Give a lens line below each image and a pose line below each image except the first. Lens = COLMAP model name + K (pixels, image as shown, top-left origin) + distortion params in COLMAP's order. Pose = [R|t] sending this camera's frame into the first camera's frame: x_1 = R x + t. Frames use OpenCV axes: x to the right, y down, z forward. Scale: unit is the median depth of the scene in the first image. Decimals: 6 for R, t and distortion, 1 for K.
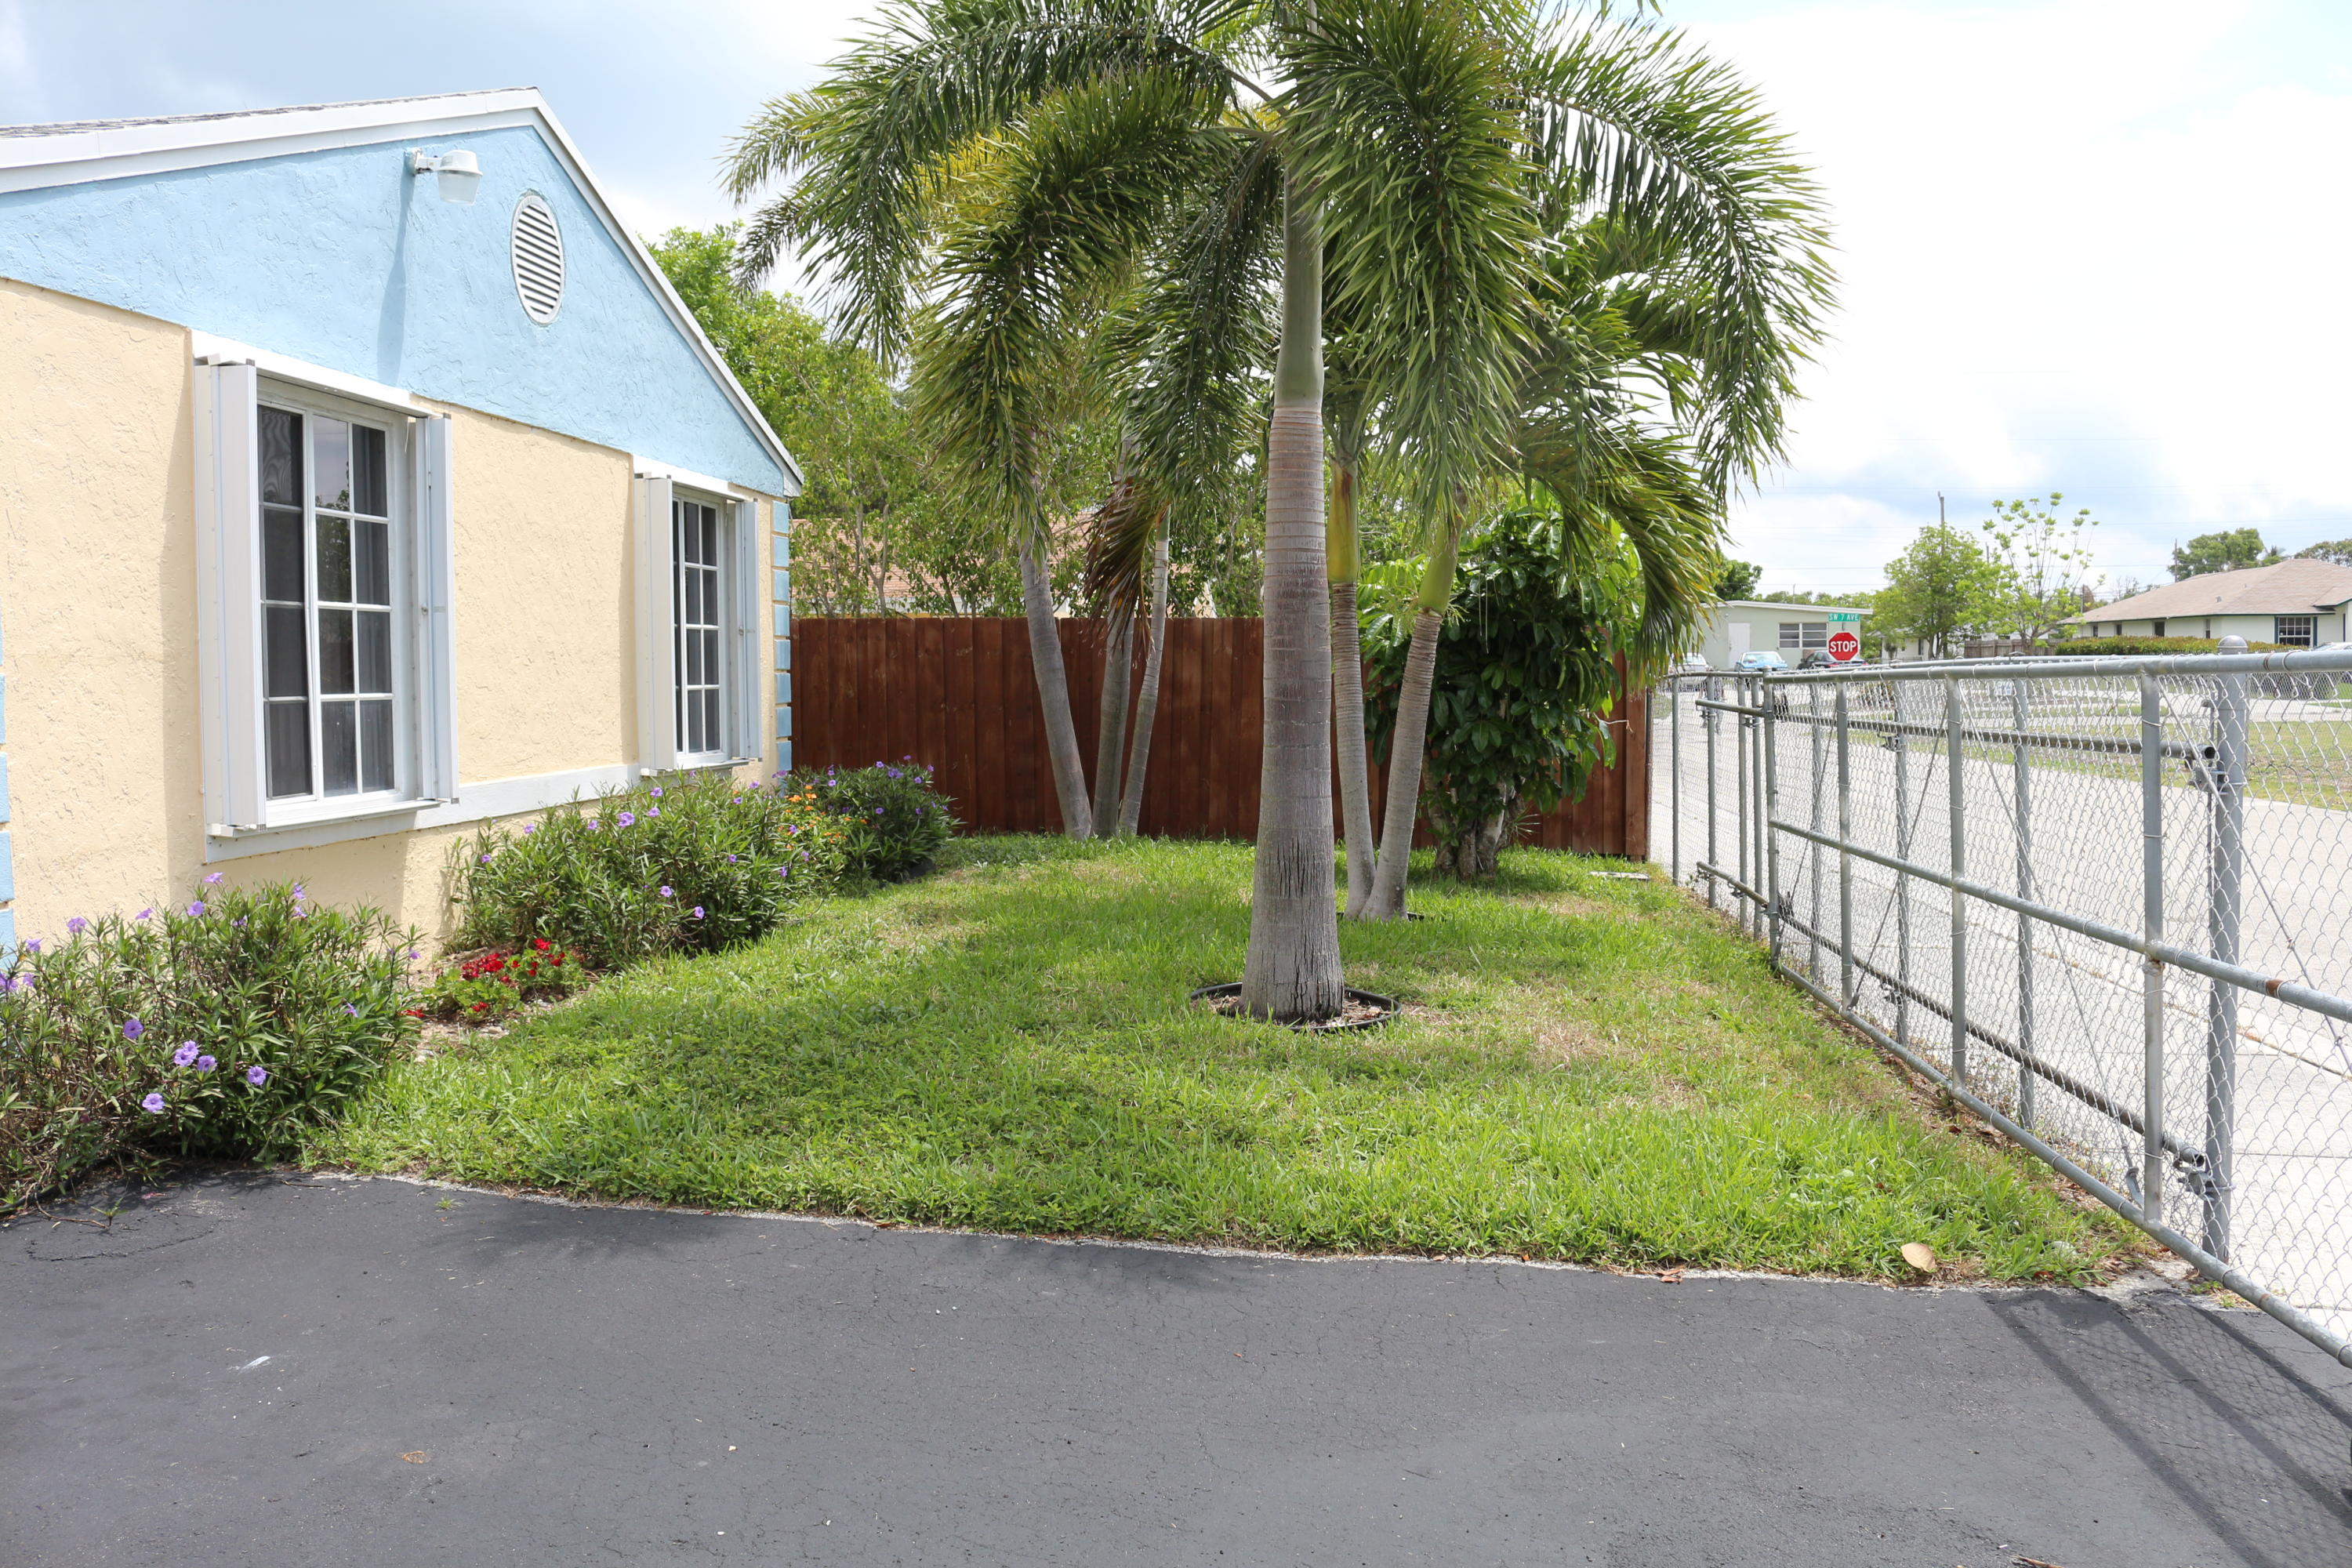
lens RADIAL K [[1943.6, 0, 1177.8], [0, 1943.6, 777.6], [0, 0, 1]] dist [-0.144800, 0.100263]
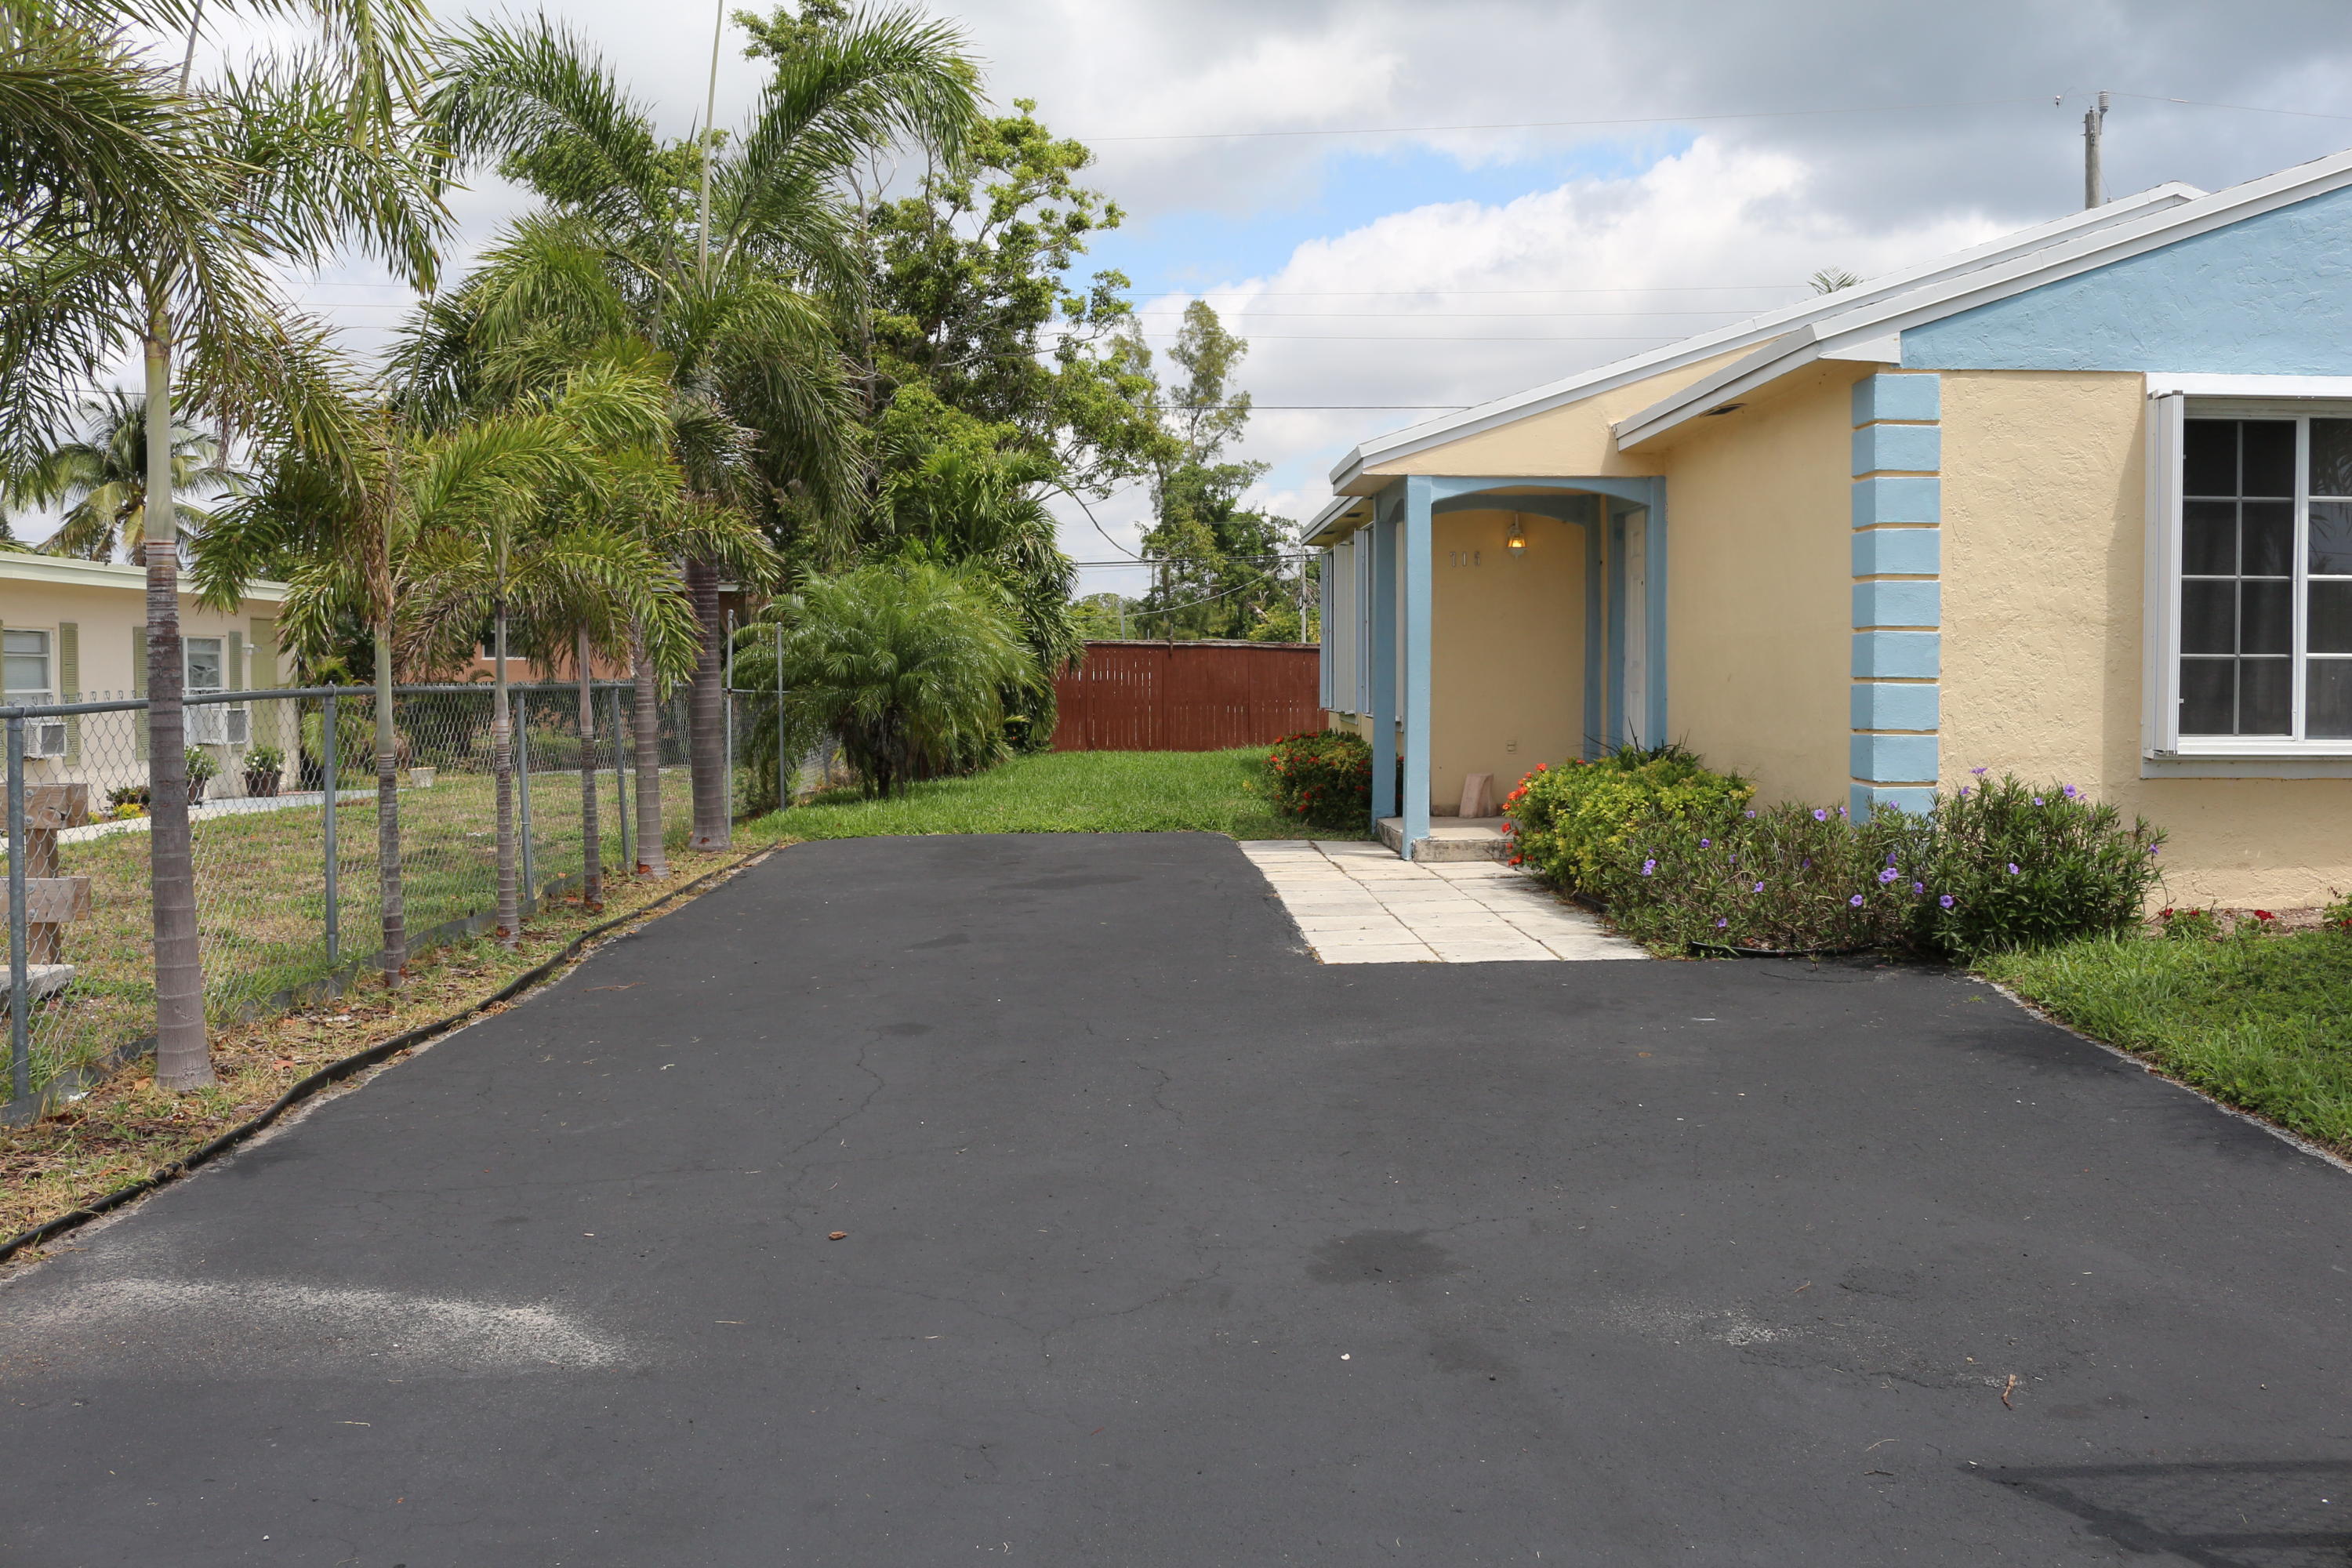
lens RADIAL K [[1943.6, 0, 1159.4], [0, 1943.6, 785.4], [0, 0, 1]] dist [-0.144800, 0.100263]
pose [[0.122822, 0.065997, -0.990232, 0.634431], [-0.052393, 0.996826, 0.059938, 0.007037], [0.991045, 0.044520, 0.125890, 0.137180]]
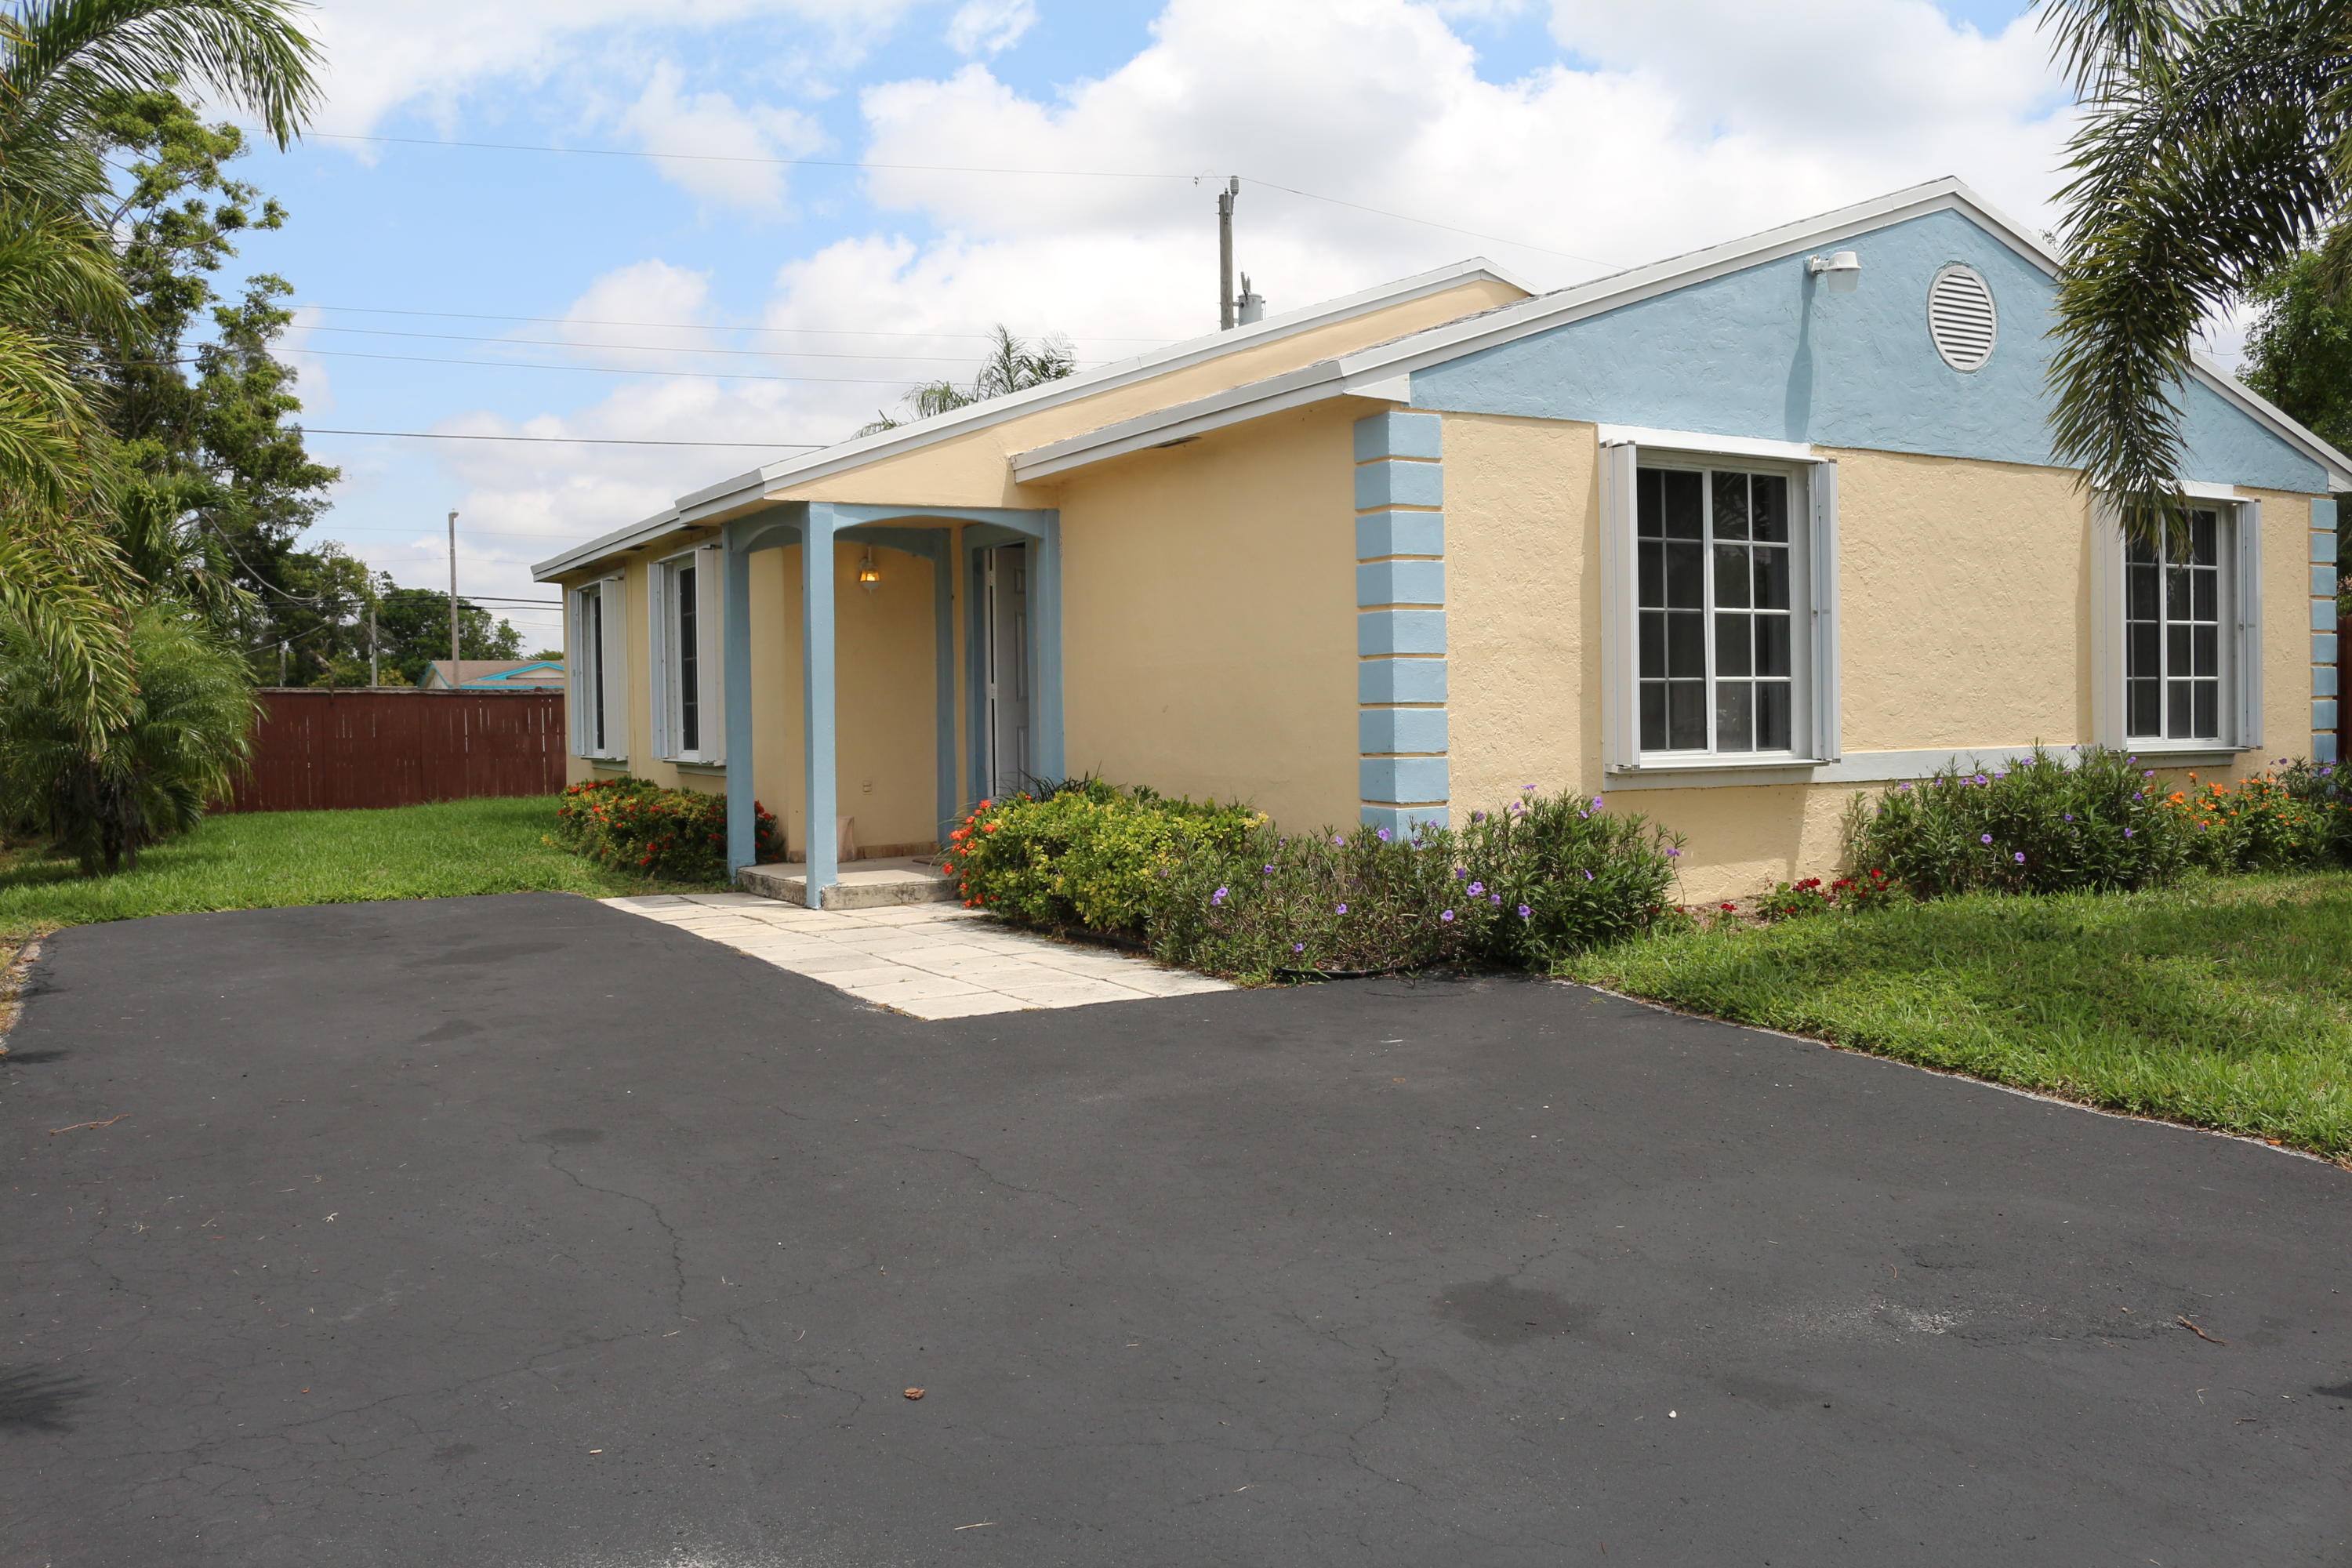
lens RADIAL K [[1943.6, 0, 1171.6], [0, 1943.6, 773.4], [0, 0, 1]] dist [-0.144800, 0.100263]
pose [[0.577990, 0.025472, -0.815646, 0.451594], [-0.034101, 0.999394, 0.007045, 0.029625], [0.815331, 0.023743, 0.578508, -0.116664]]
